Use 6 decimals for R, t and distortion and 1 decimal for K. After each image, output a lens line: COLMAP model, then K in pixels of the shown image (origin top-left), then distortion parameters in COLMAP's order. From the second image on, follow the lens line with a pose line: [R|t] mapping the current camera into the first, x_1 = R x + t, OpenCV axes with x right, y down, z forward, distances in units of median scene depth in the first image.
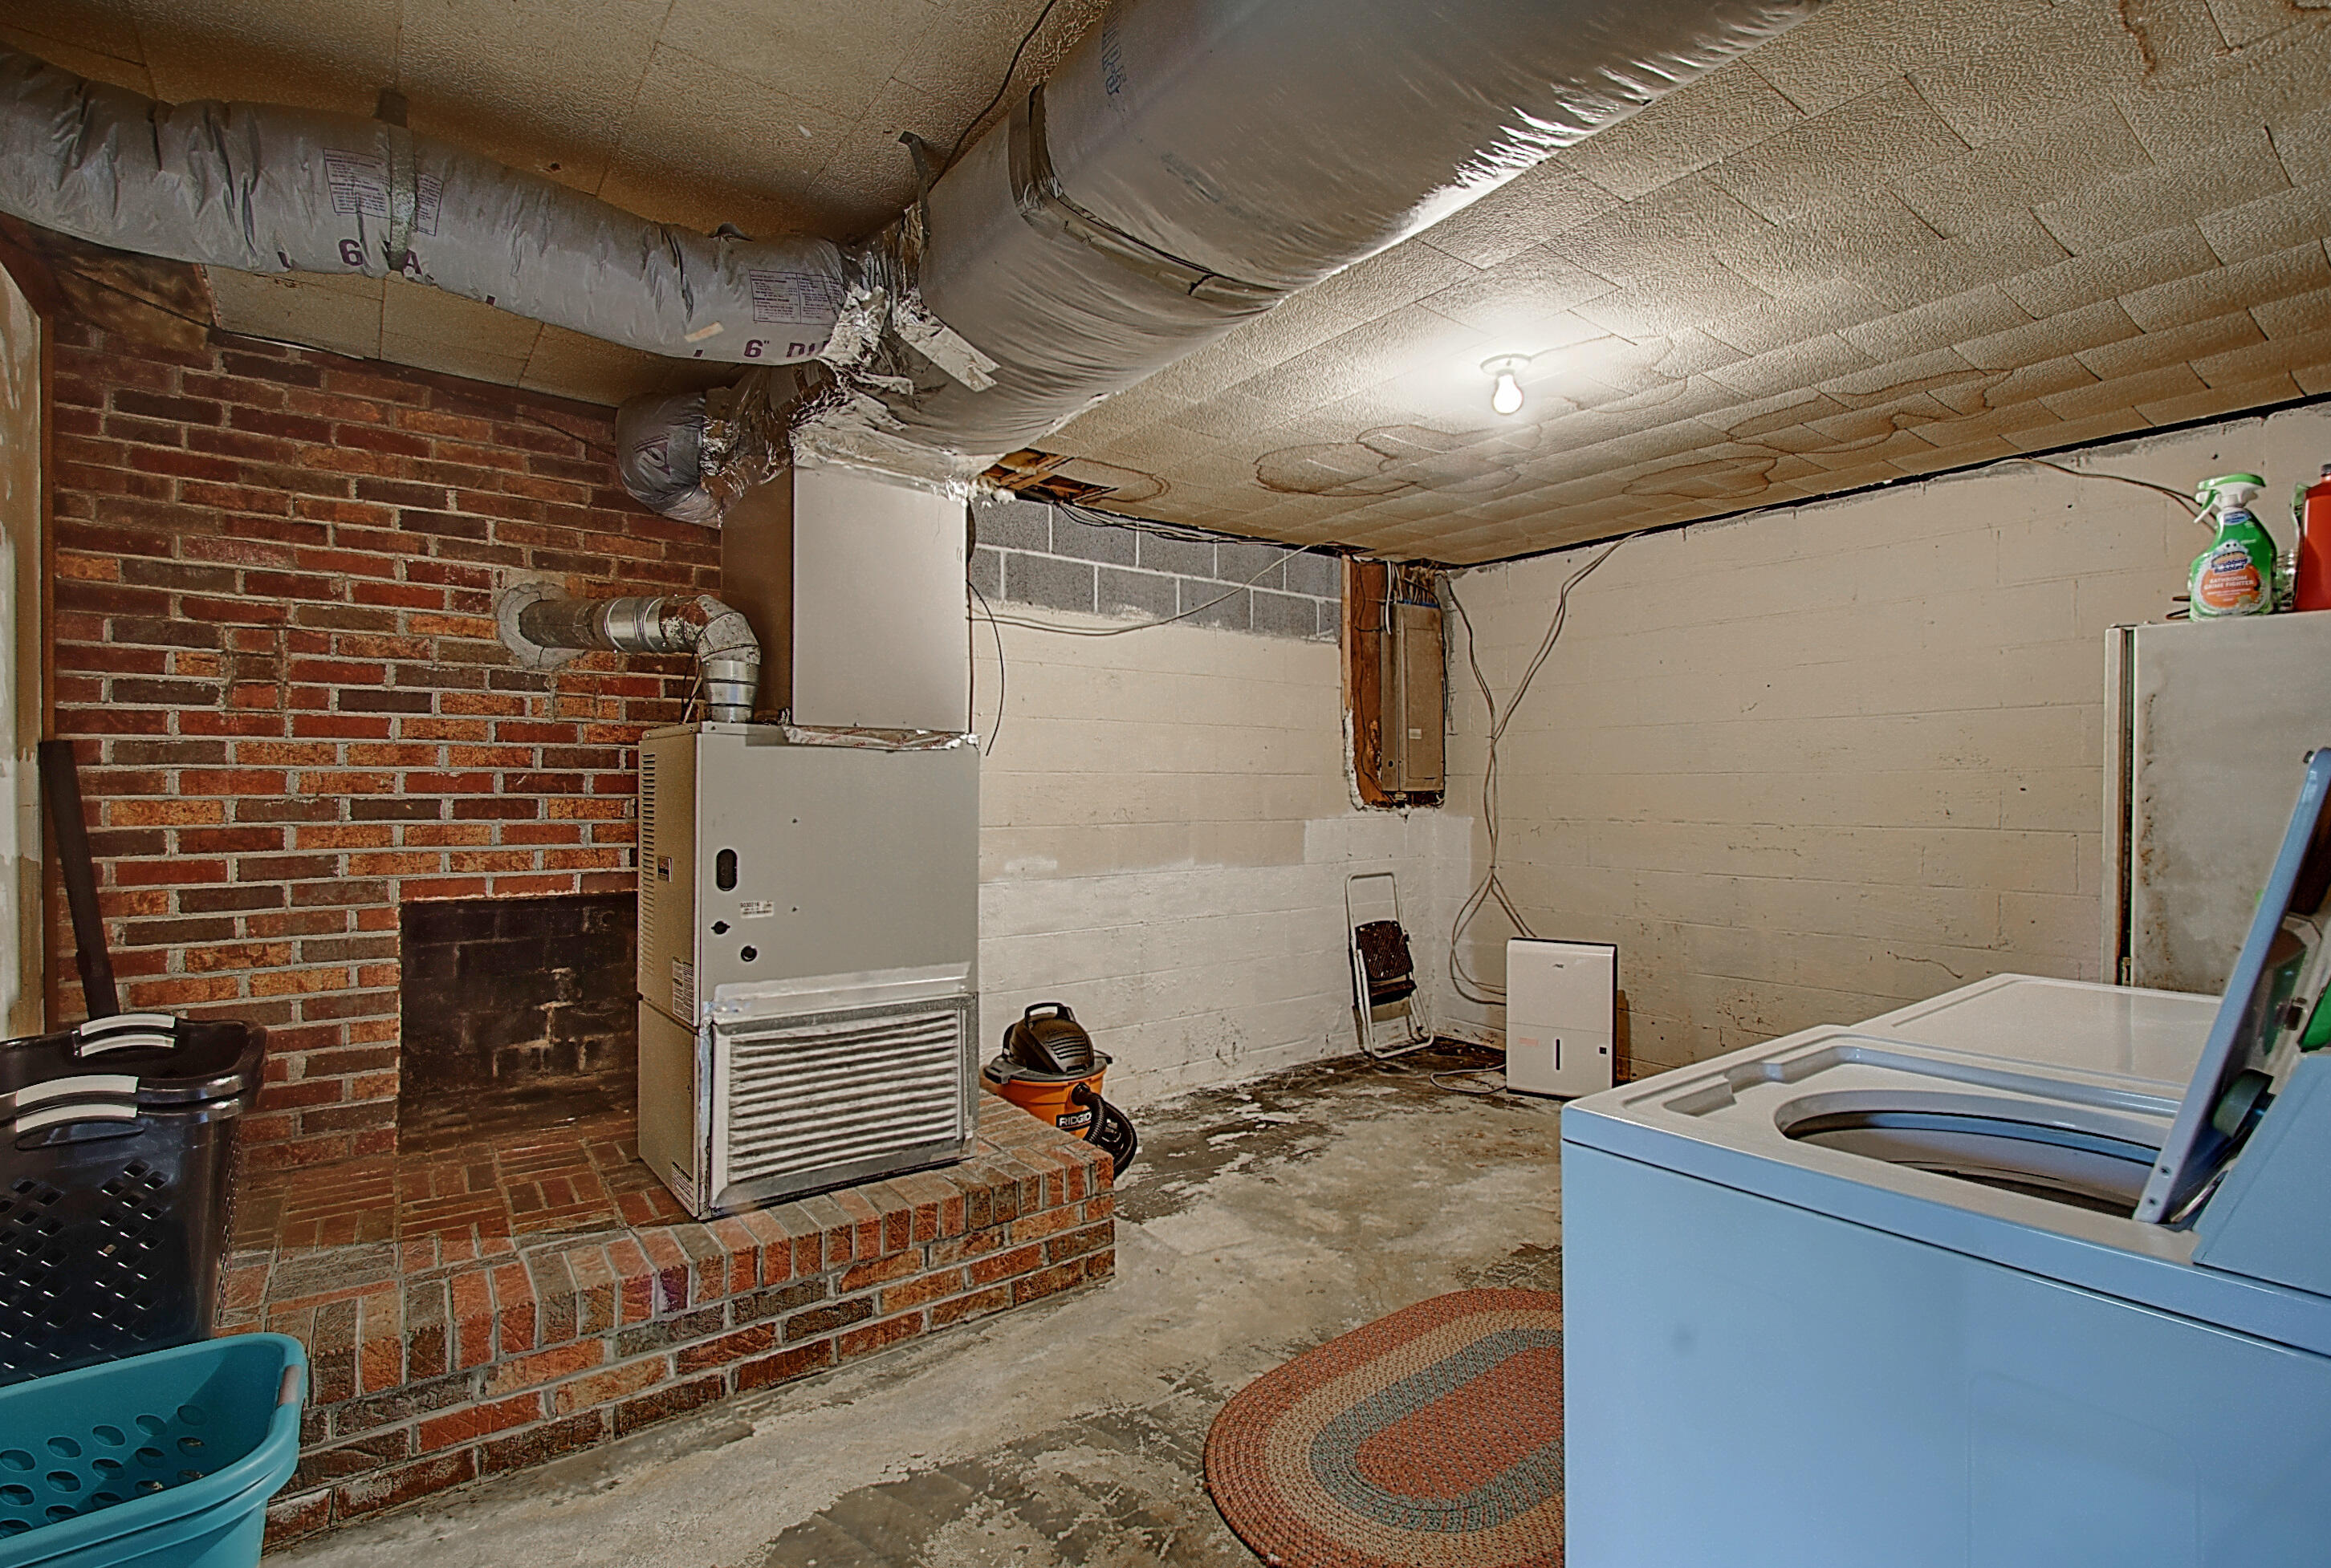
lens RADIAL K [[1032.9, 0, 1150.9], [0, 1032.9, 794.5], [0, 0, 1]] dist [-0.005083, -0.000161]
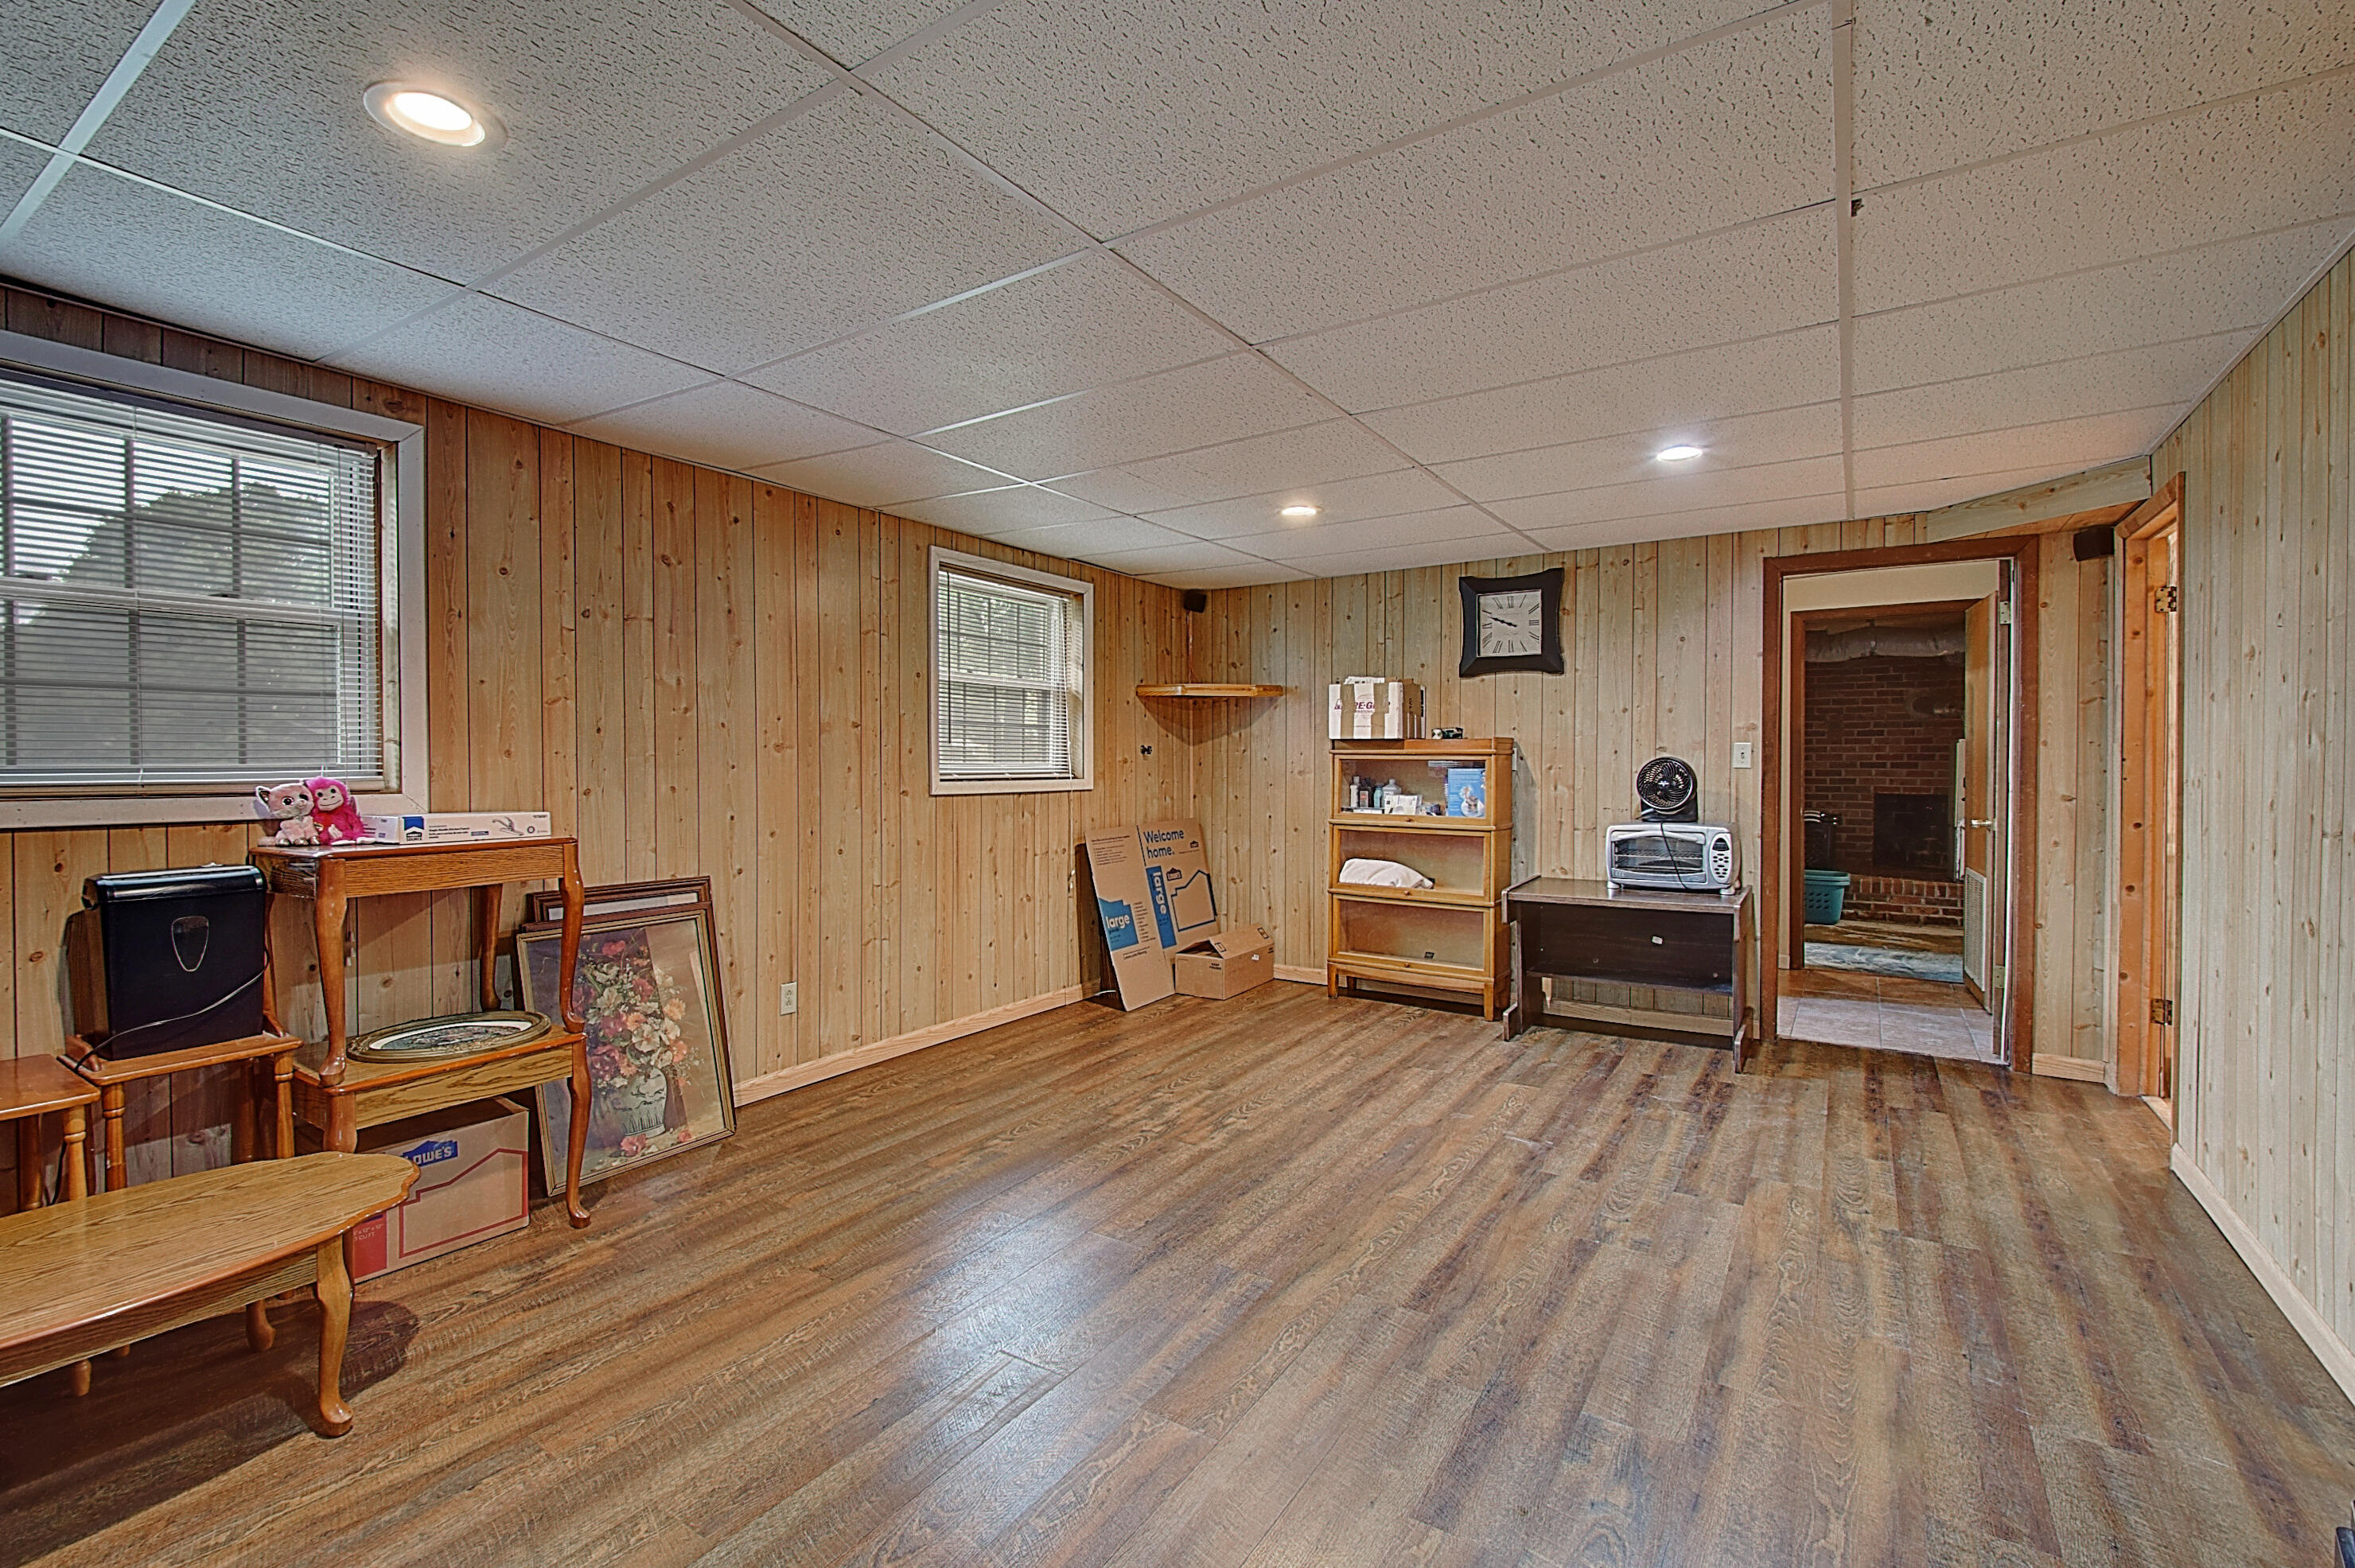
lens RADIAL K [[1050.6, 0, 1127.5], [0, 1050.6, 775.1], [0, 0, 1]] dist [0.001199, -0.006969]
pose [[0.307046, 0.016153, -0.951558, 1.755708], [-0.002132, 0.999865, 0.016285, -0.003745], [0.951692, -0.002971, 0.307039, -2.335590]]
